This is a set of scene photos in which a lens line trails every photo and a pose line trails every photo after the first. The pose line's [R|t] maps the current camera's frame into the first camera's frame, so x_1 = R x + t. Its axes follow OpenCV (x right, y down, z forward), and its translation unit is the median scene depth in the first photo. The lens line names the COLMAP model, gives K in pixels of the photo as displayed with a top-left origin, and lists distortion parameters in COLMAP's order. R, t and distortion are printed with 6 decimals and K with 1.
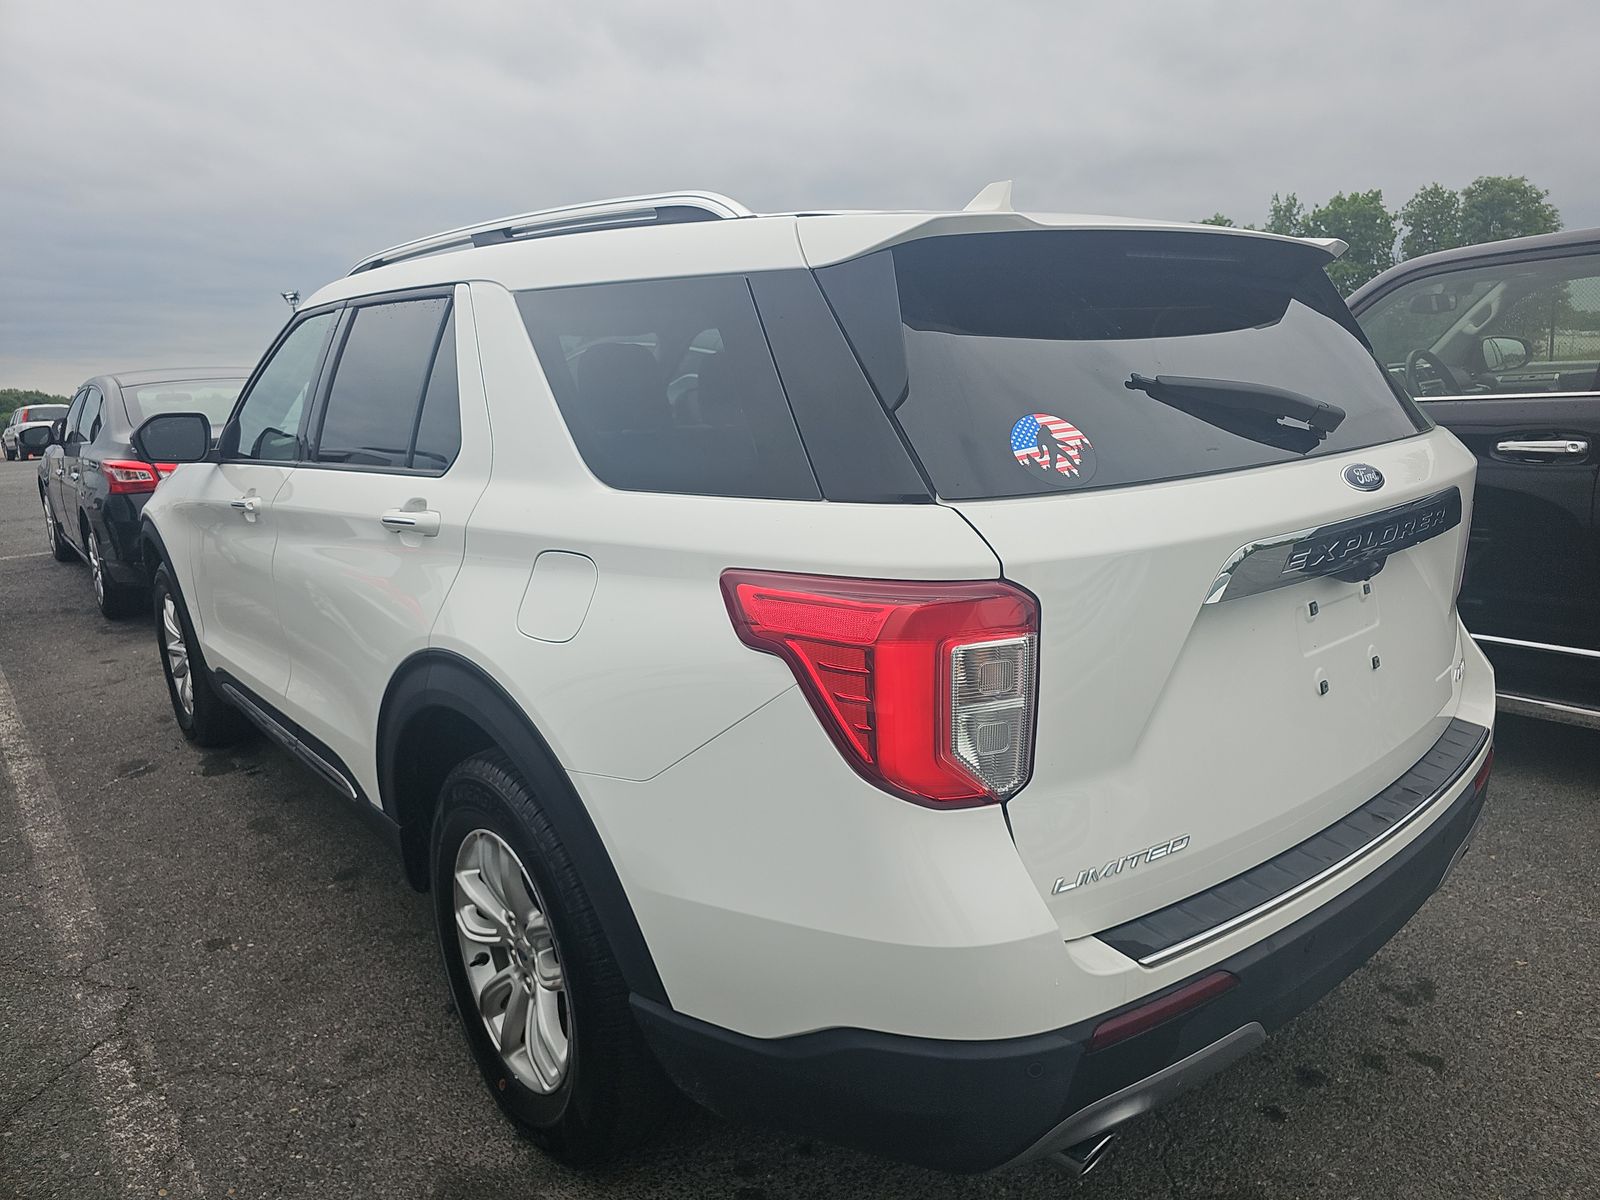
lens RADIAL K [[1061.2, 0, 806.7], [0, 1061.2, 586.7], [0, 0, 1]] dist [0.028710, -0.028065]
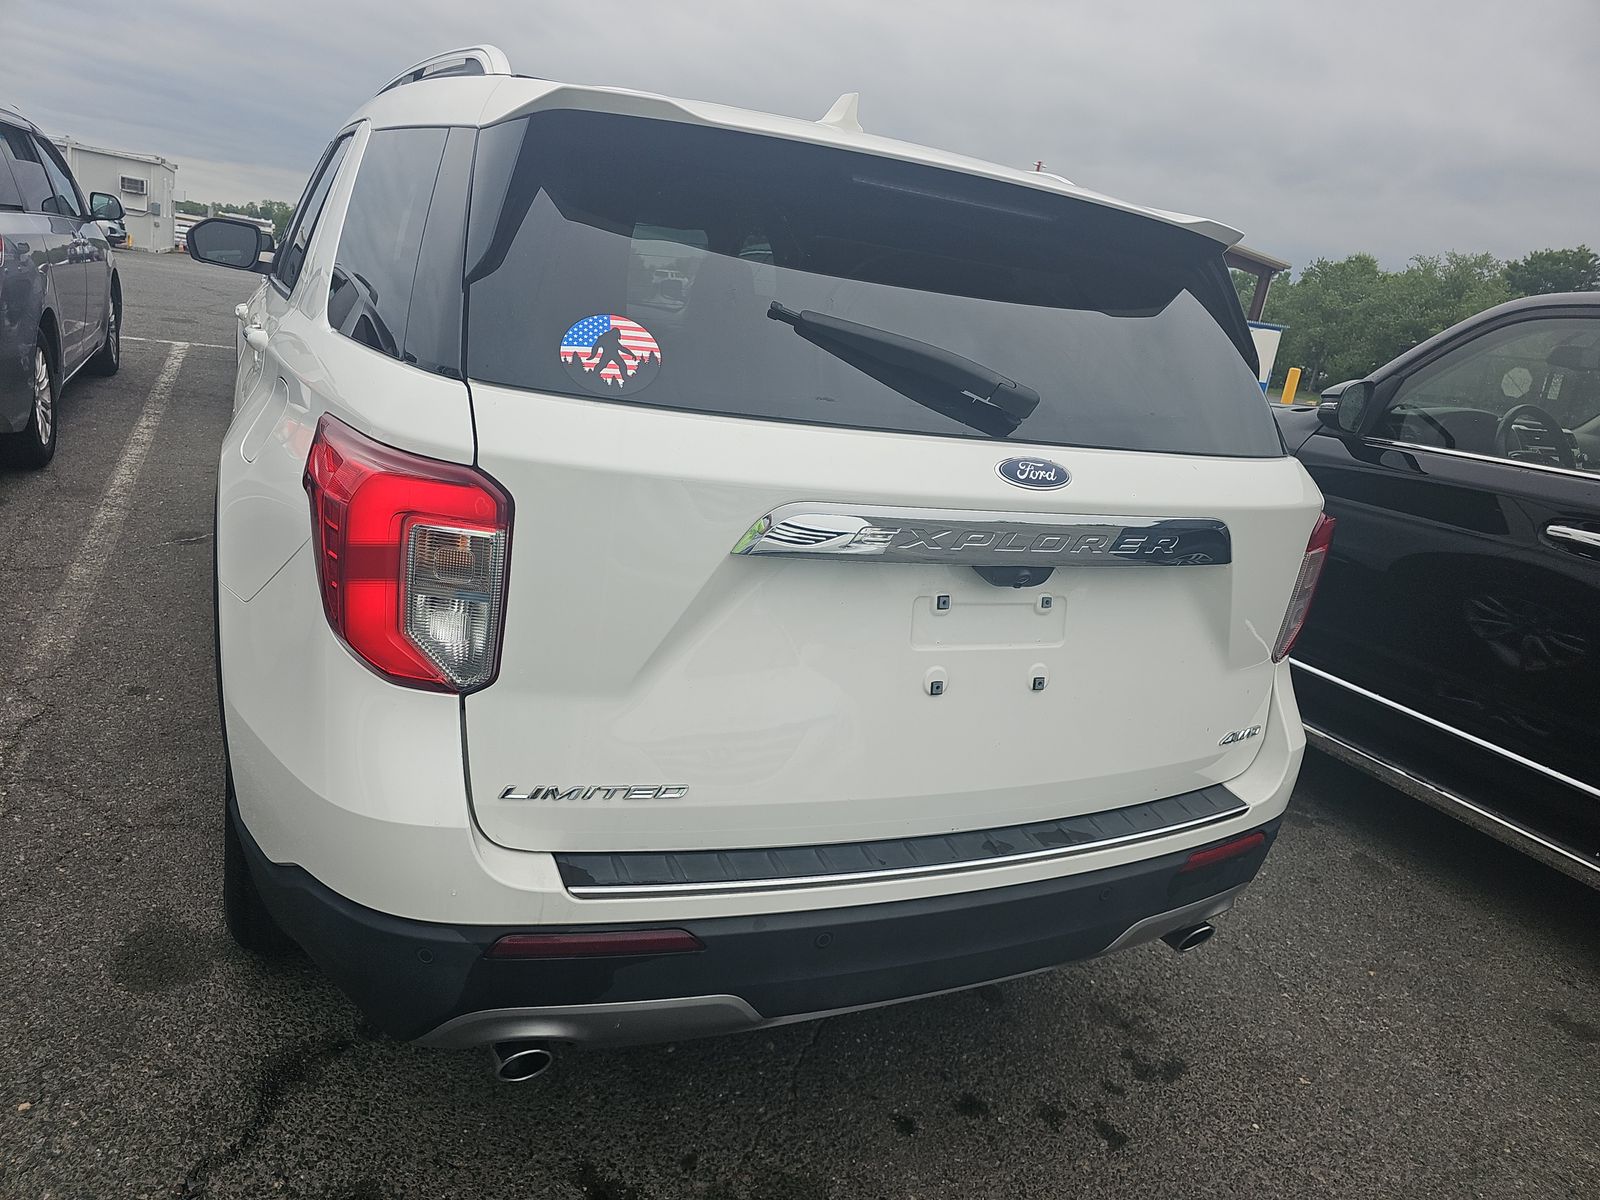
lens RADIAL K [[1061.2, 0, 802.6], [0, 1061.2, 606.7], [0, 0, 1]] dist [0.028710, -0.028065]
pose [[0.950132, 0.243175, -0.195230, 0.541335], [-0.228281, 0.968869, 0.095820, -0.035393], [0.212453, -0.046475, 0.976065, 0.087574]]
